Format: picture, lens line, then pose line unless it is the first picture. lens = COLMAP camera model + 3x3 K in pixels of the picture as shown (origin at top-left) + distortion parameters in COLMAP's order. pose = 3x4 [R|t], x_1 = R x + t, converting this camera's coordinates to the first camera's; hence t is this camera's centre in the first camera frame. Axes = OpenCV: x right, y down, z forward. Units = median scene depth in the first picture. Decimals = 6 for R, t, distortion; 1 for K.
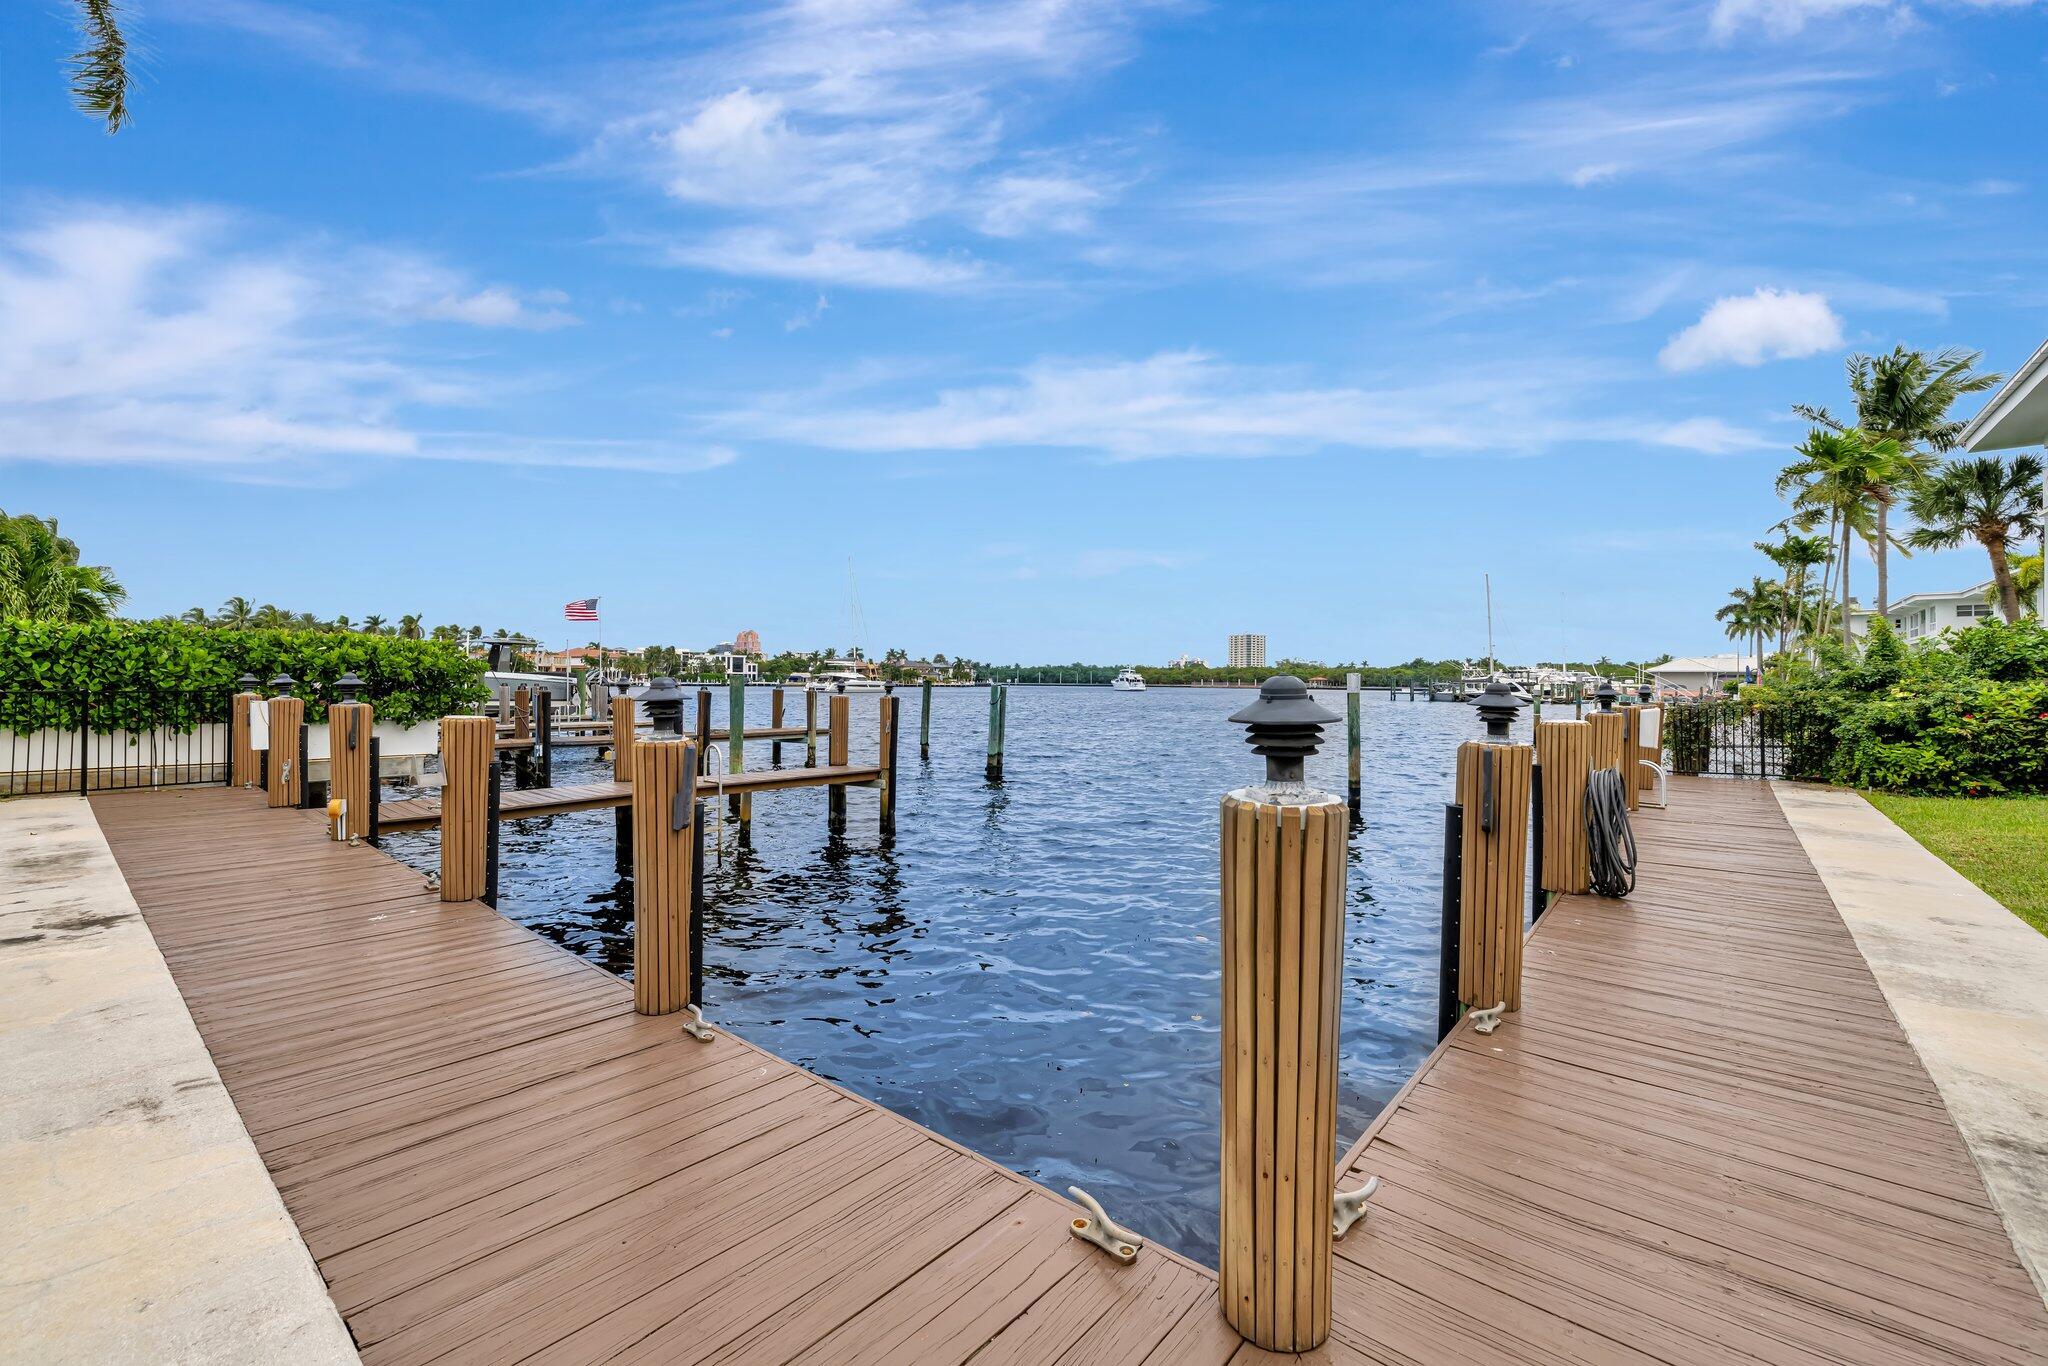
lens RADIAL K [[856.3, 0, 1012.7], [0, 856.3, 671.0], [0, 0, 1]] dist [0.003706, 0.000082]
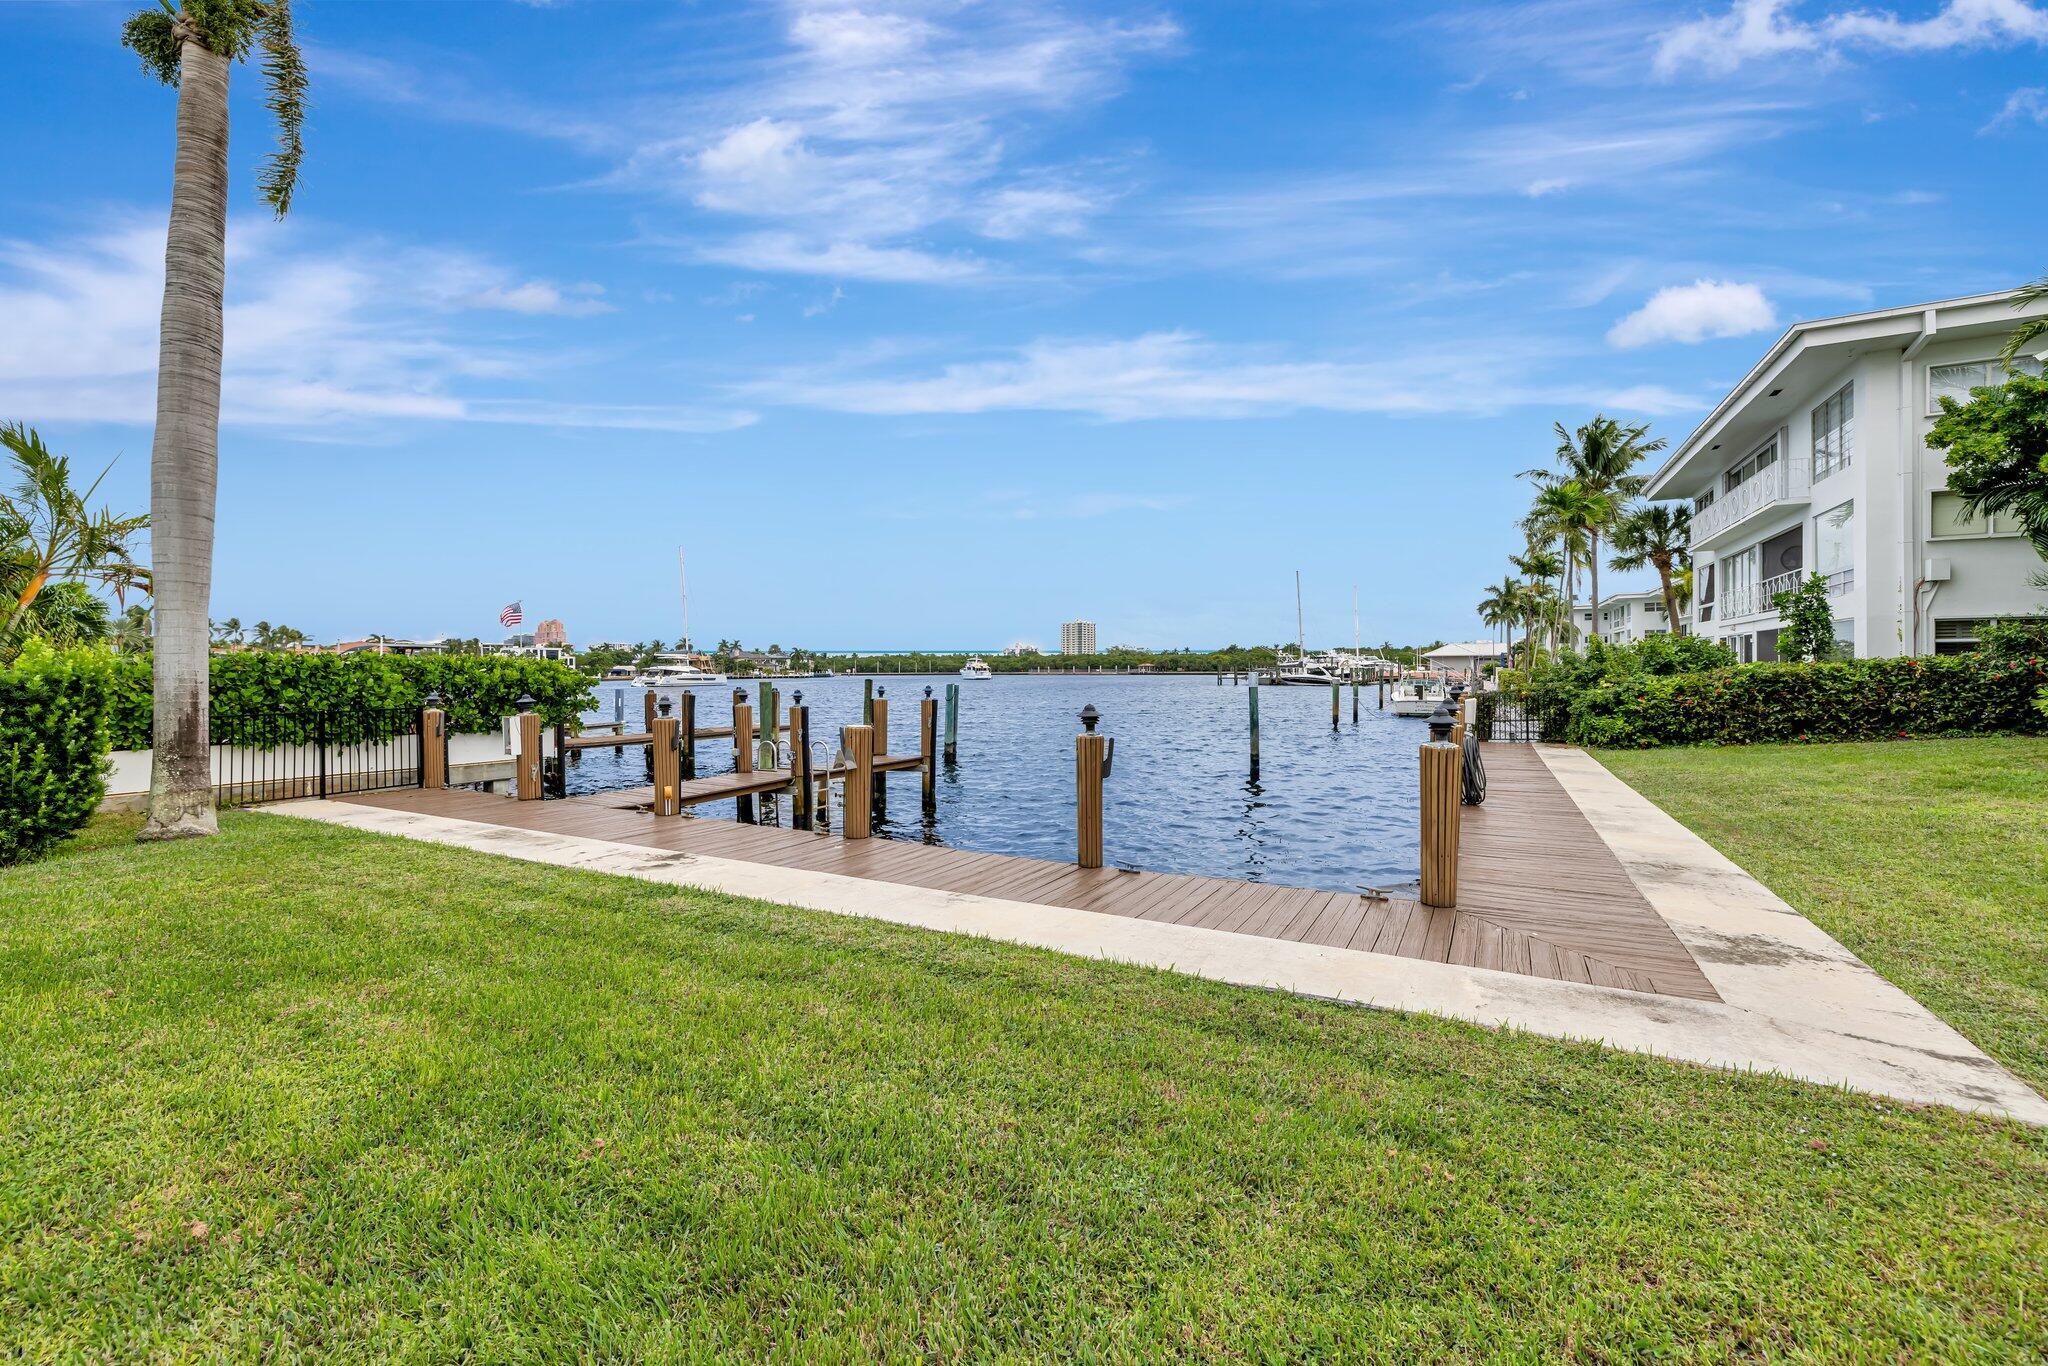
lens RADIAL K [[856.3, 0, 1012.7], [0, 856.3, 671.0], [0, 0, 1]] dist [0.003706, 0.000082]
pose [[0.981067, -0.015278, 0.193063, -0.155889], [0.012582, 0.999806, 0.015185, -0.016935], [-0.193257, -0.012468, 0.981069, -0.154408]]
